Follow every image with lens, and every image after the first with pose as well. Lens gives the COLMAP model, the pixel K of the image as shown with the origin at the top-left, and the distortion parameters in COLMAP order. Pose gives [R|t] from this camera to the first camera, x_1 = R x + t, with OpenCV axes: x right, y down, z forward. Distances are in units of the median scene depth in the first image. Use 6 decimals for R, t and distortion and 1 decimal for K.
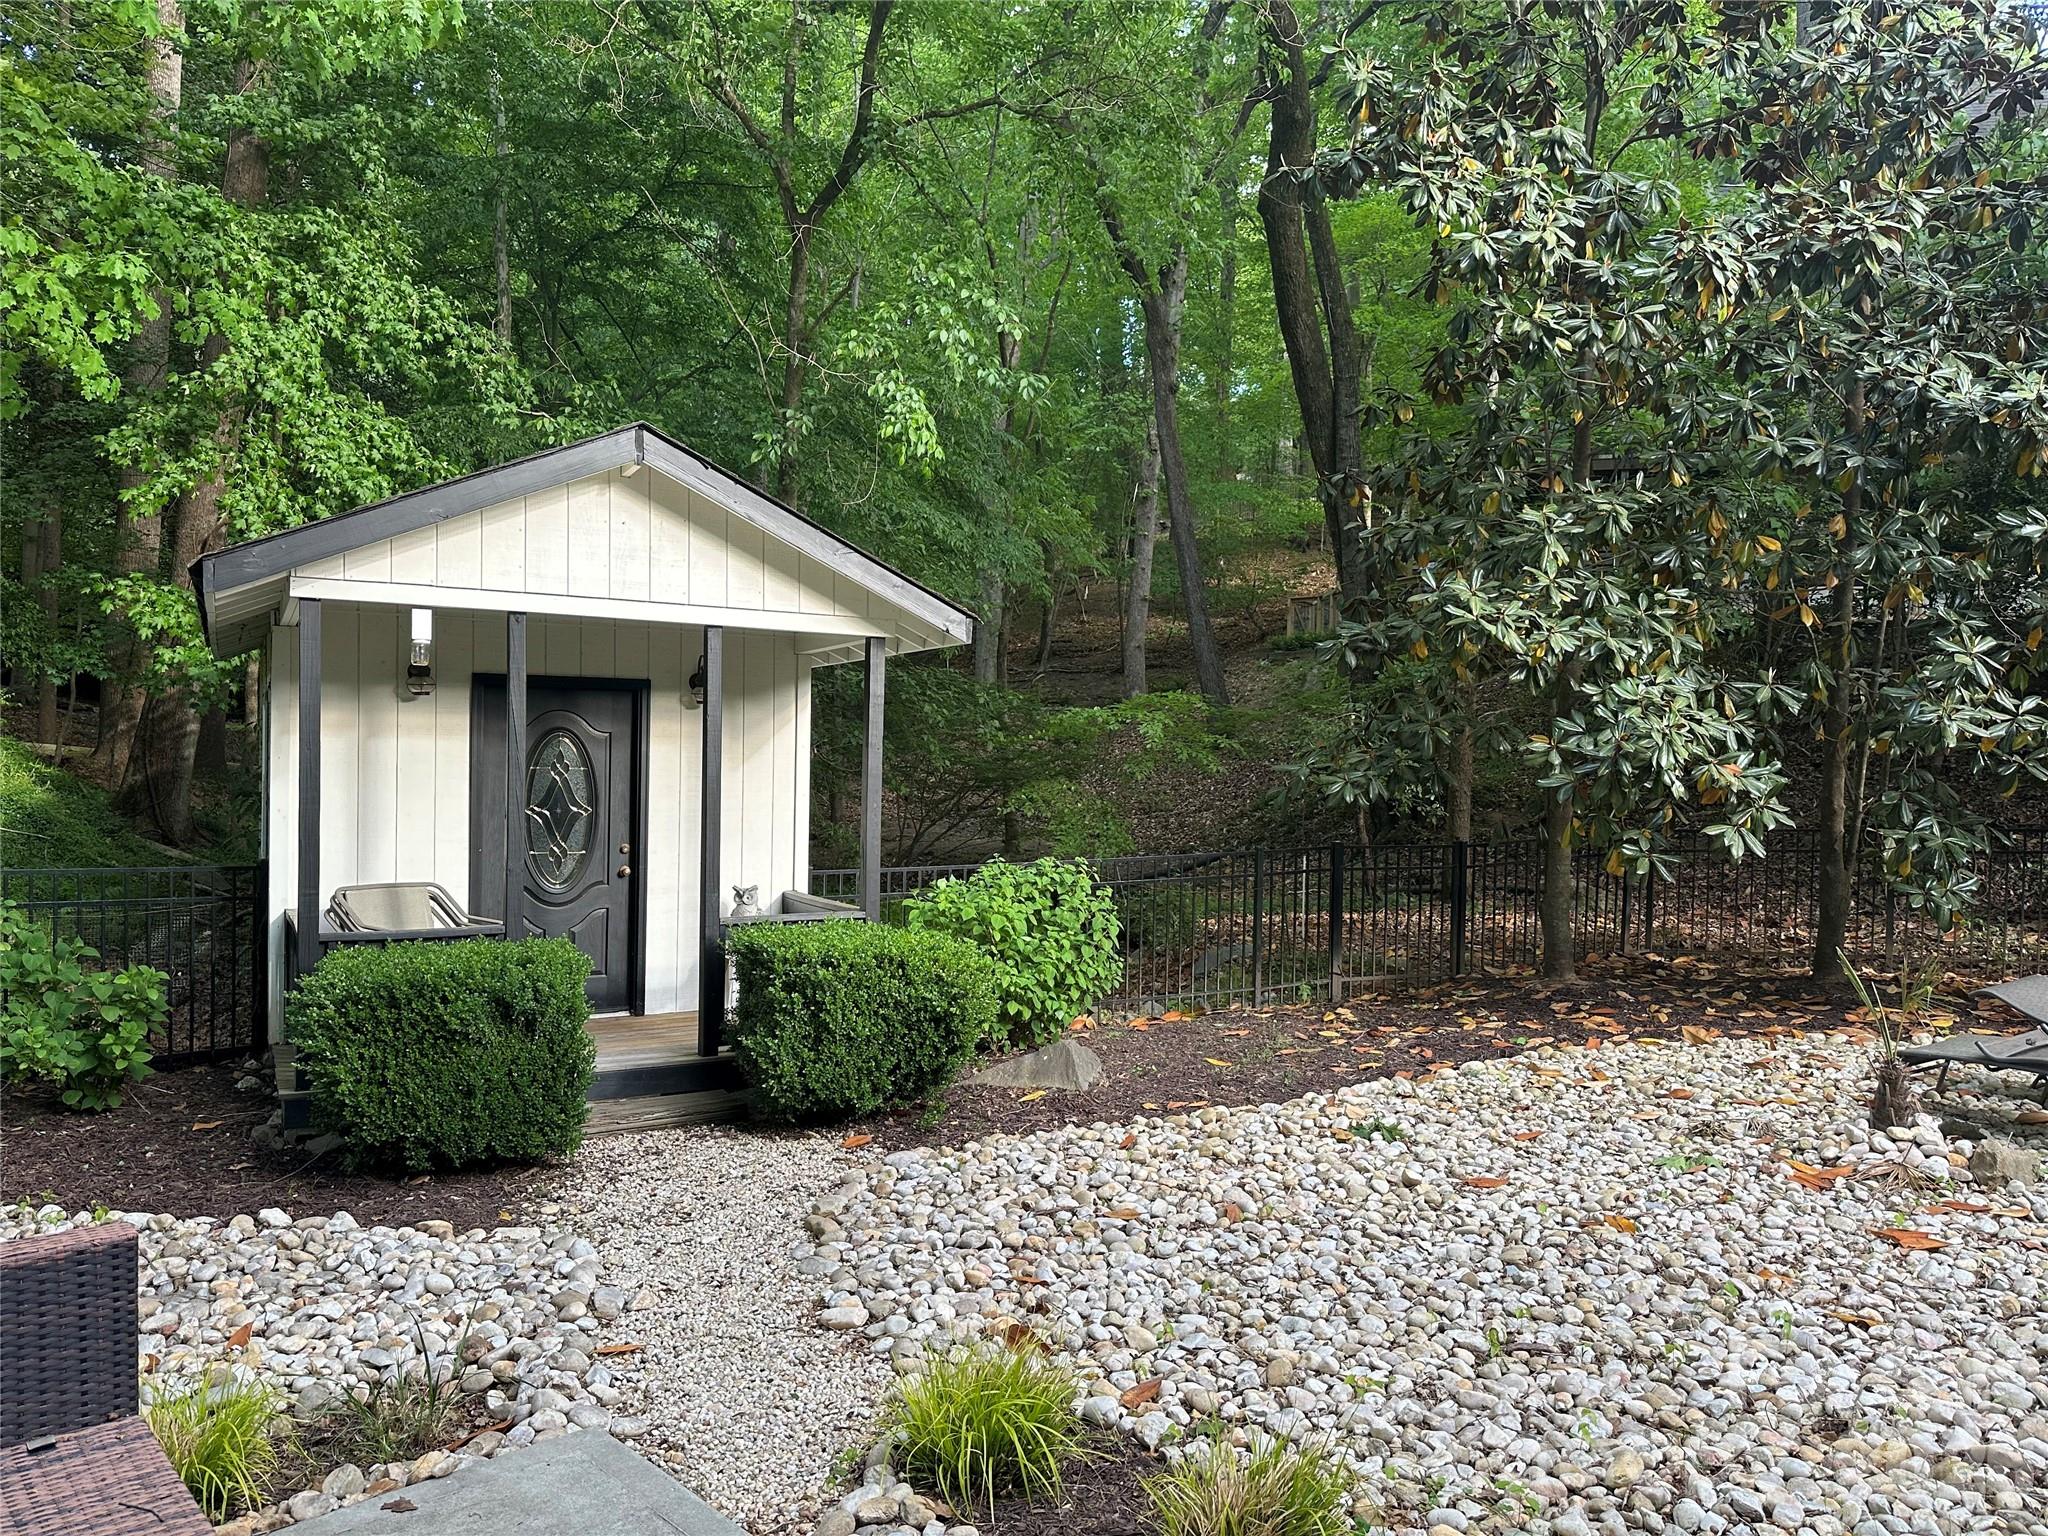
lens RADIAL K [[1457.6, 0, 1024.0], [0, 1457.6, 768.0], [0, 0, 1]] dist [0.133576, -0.209727]
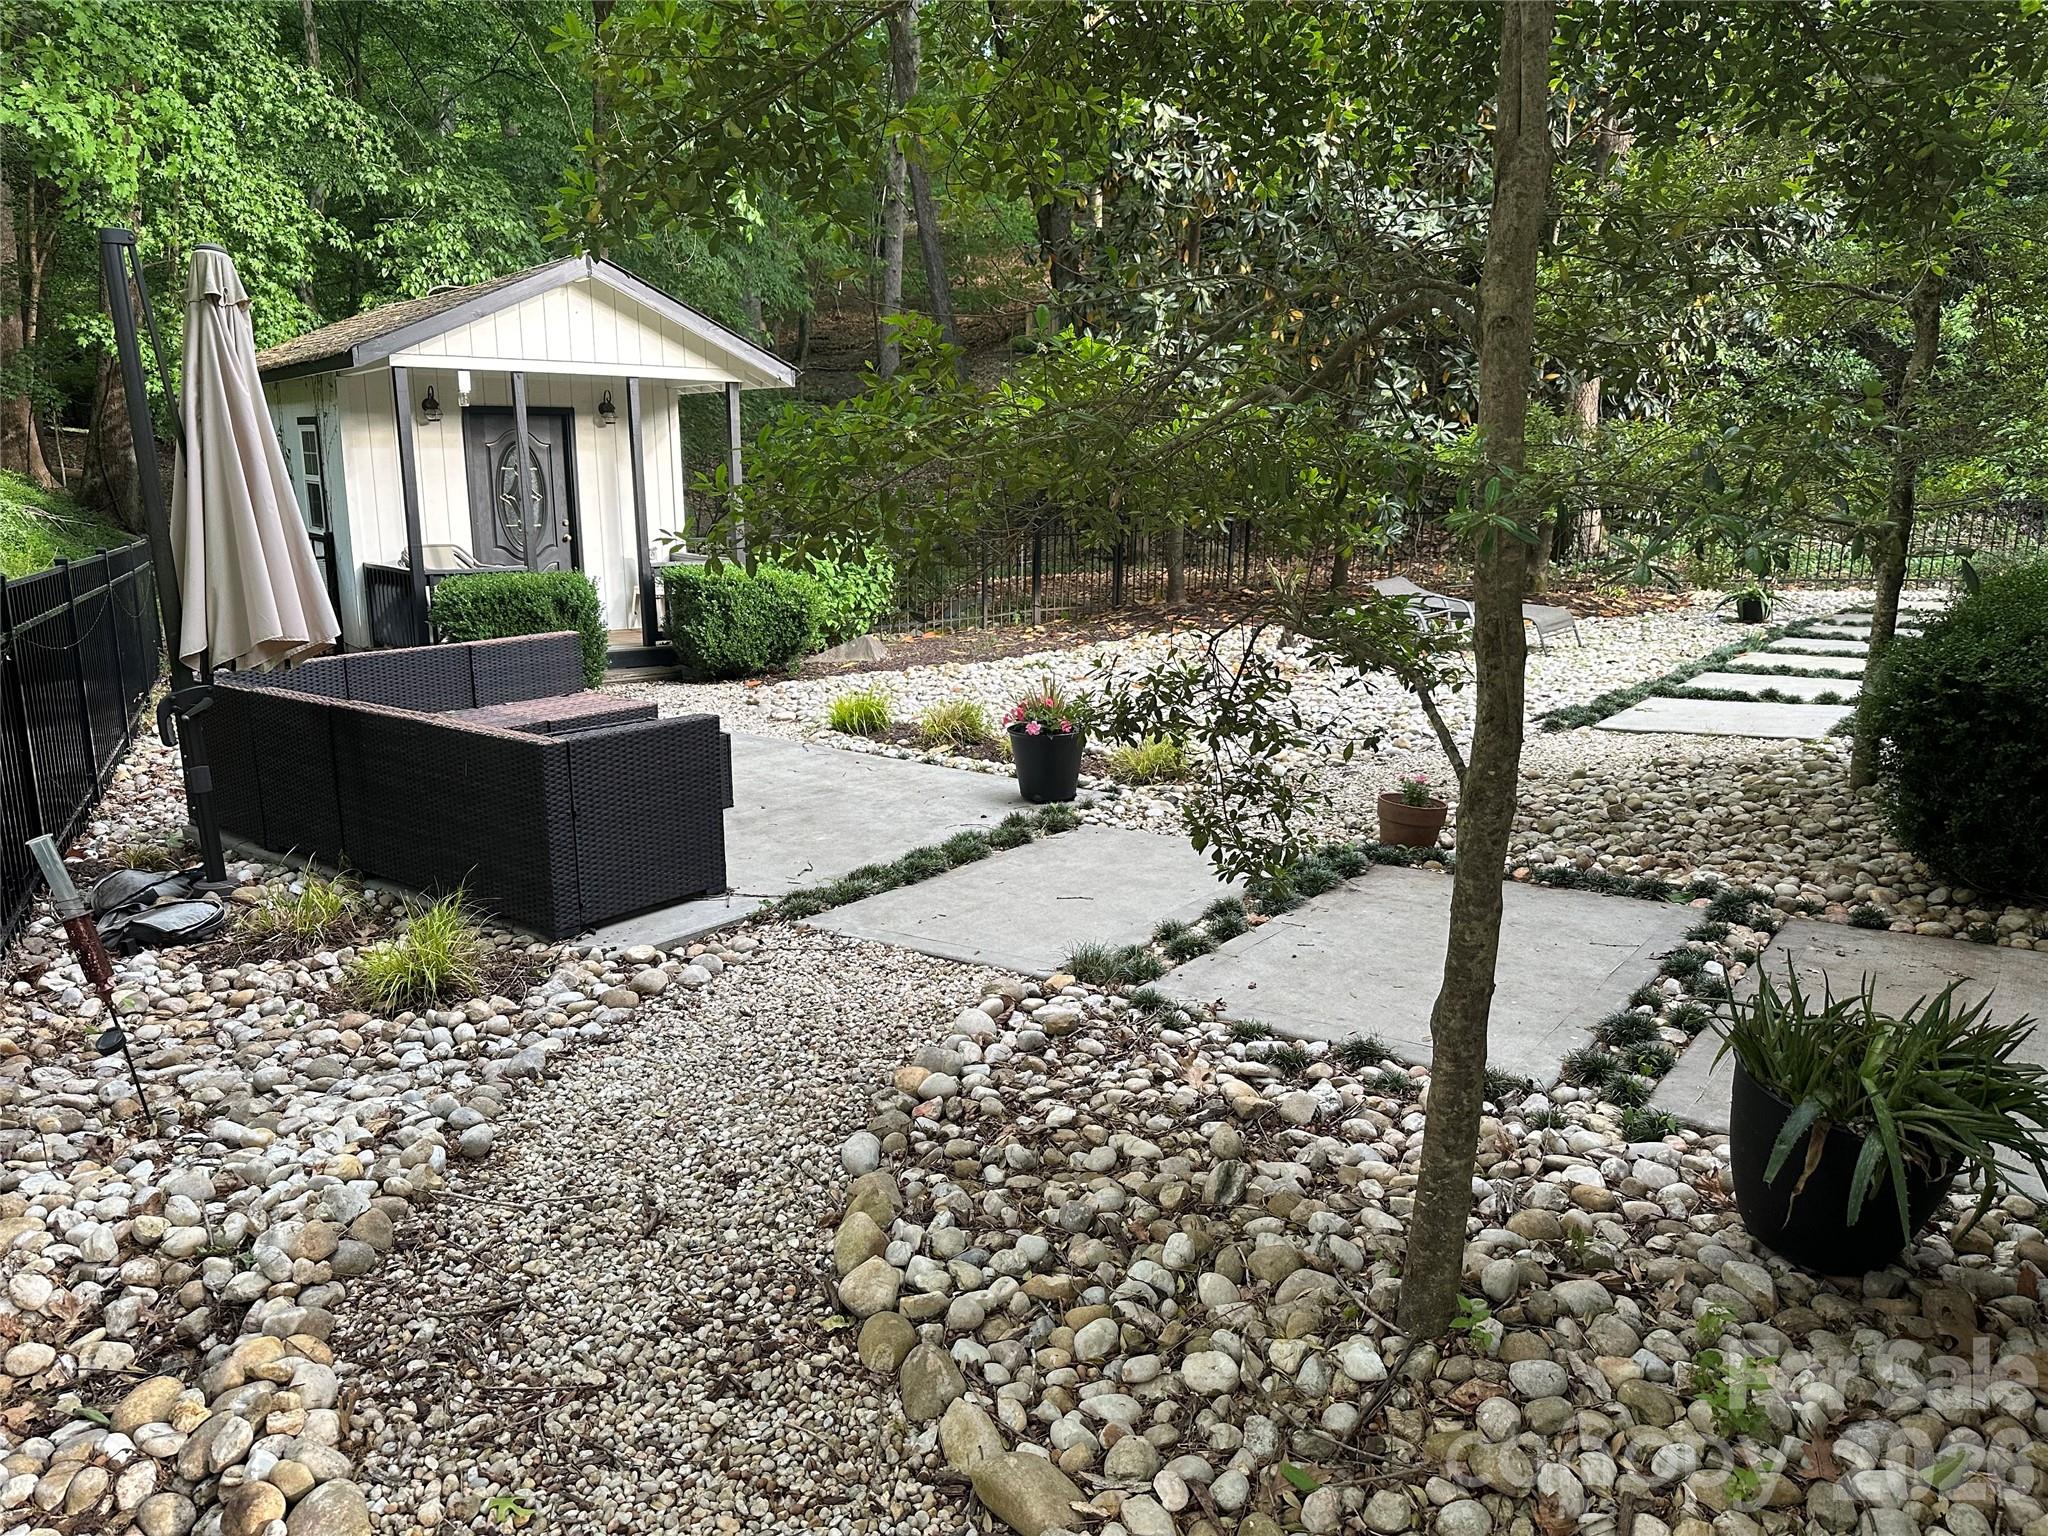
lens RADIAL K [[1457.6, 0, 1024.0], [0, 1457.6, 768.0], [0, 0, 1]] dist [0.133576, -0.209727]
pose [[0.986346, -0.044827, 0.158466, -0.057359], [0.011465, 0.978597, 0.205465, -0.005840], [-0.164285, -0.200843, 0.965750, -0.603956]]
